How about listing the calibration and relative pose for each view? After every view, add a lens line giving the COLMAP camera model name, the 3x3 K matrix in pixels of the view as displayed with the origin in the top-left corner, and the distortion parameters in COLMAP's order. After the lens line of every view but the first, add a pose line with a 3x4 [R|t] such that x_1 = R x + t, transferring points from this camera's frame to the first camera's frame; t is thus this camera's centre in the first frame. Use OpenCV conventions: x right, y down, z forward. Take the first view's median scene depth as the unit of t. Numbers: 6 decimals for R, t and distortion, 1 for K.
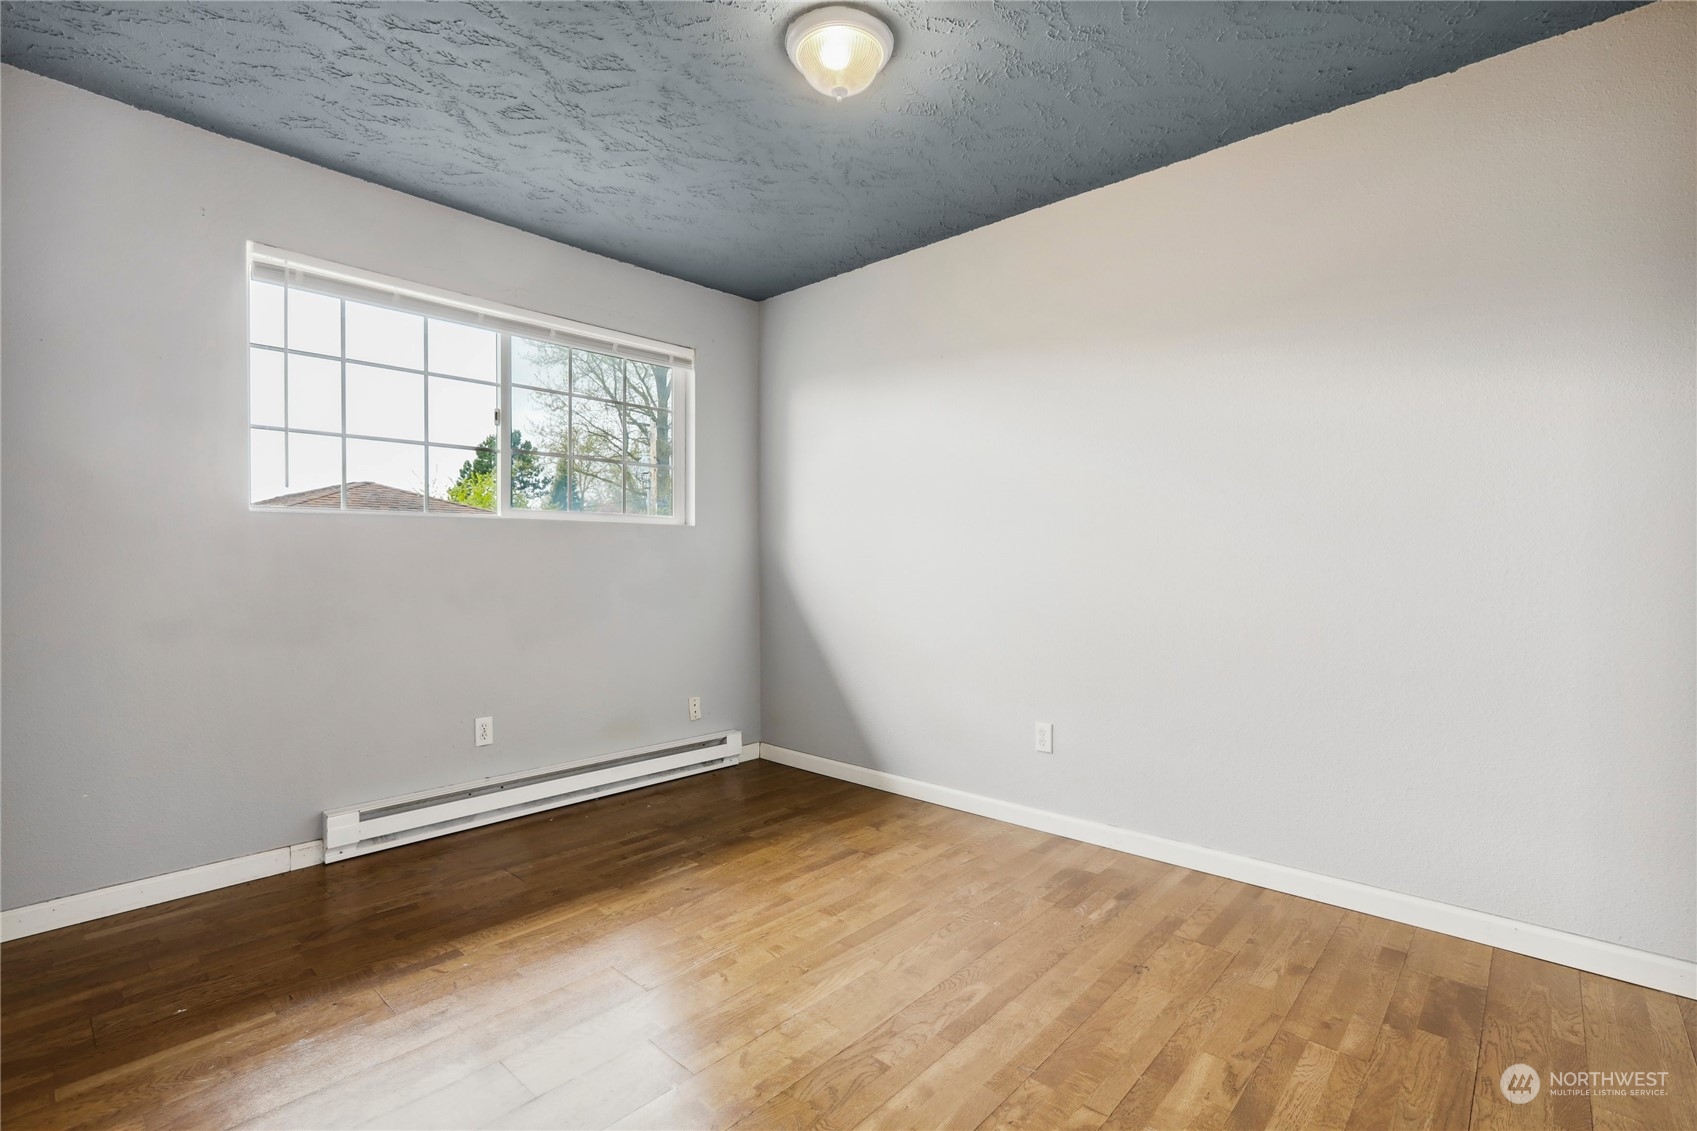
lens RADIAL K [[795.0, 0, 853.8], [0, 795.0, 562.5], [0, 0, 1]] dist [-0.026104, 0.013803]
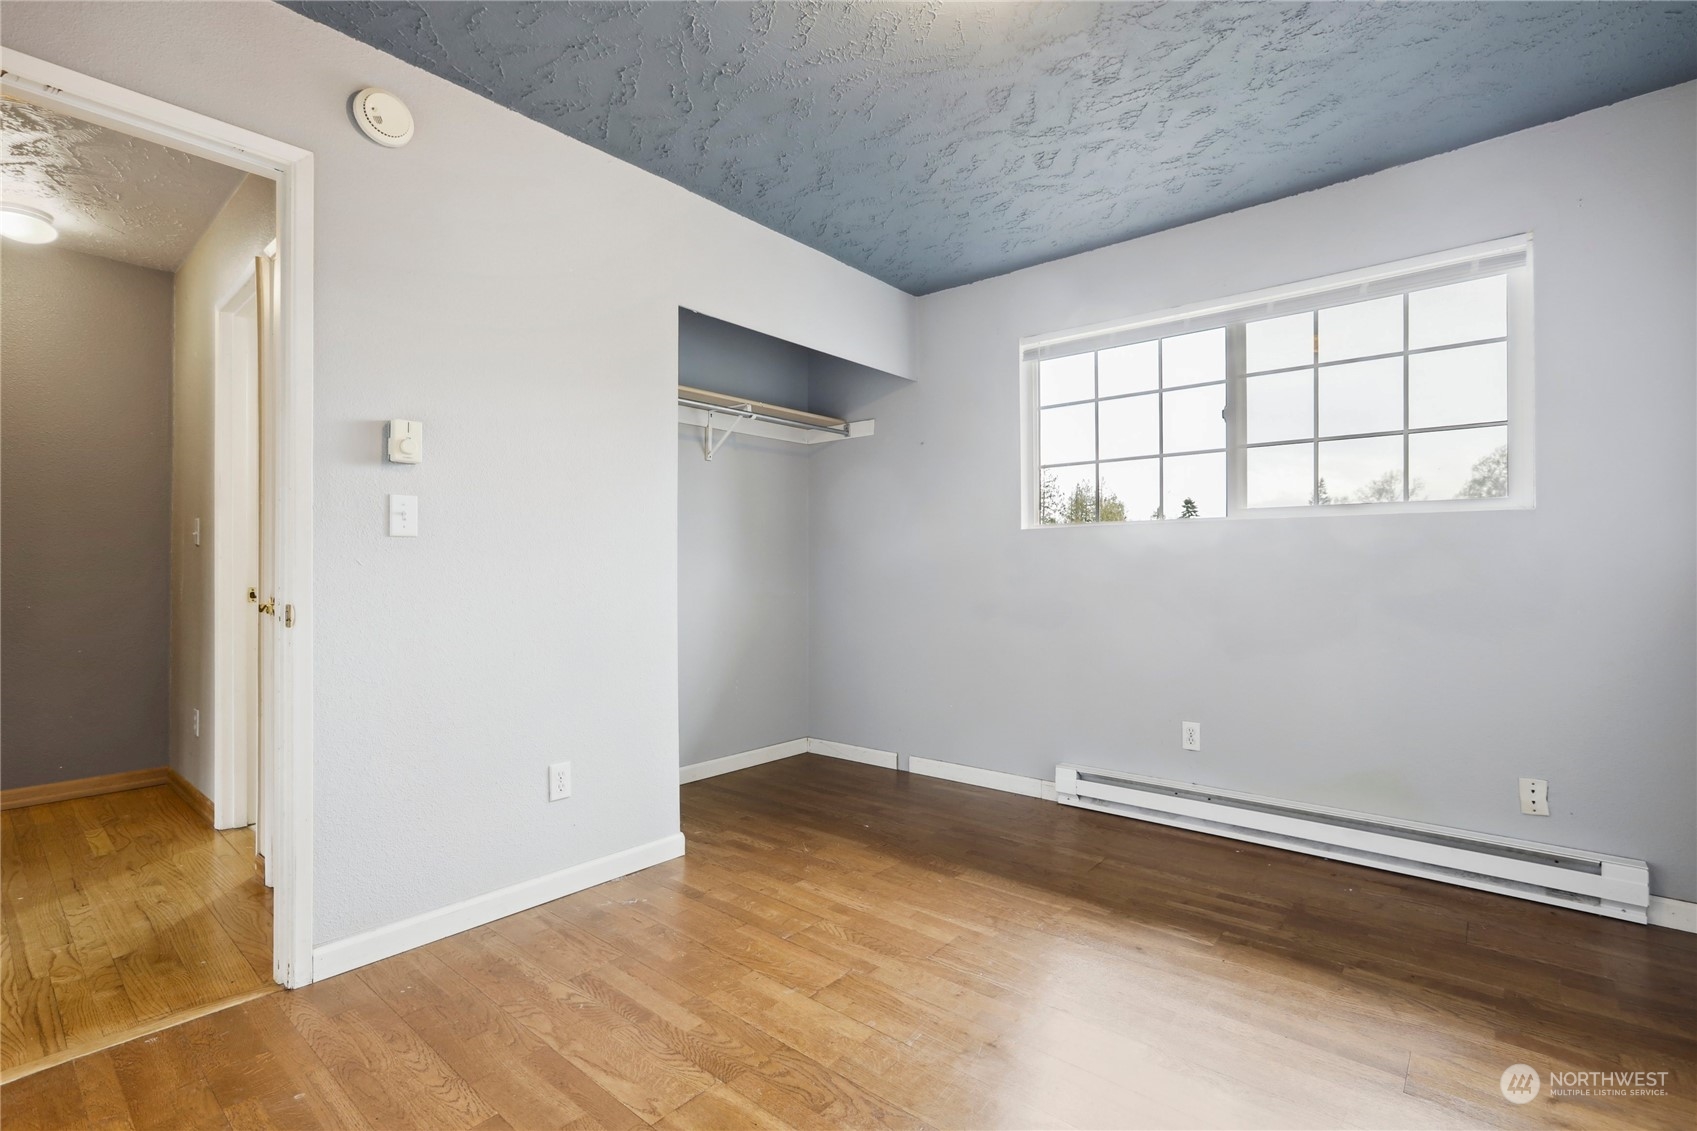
lens RADIAL K [[795.0, 0, 853.8], [0, 795.0, 562.5], [0, 0, 1]] dist [-0.026104, 0.013803]
pose [[0.010546, -0.008016, -0.999912, 0.536281], [0.000369, 0.999968, -0.008012, 0.002253], [0.999944, -0.000285, 0.010548, 0.571082]]
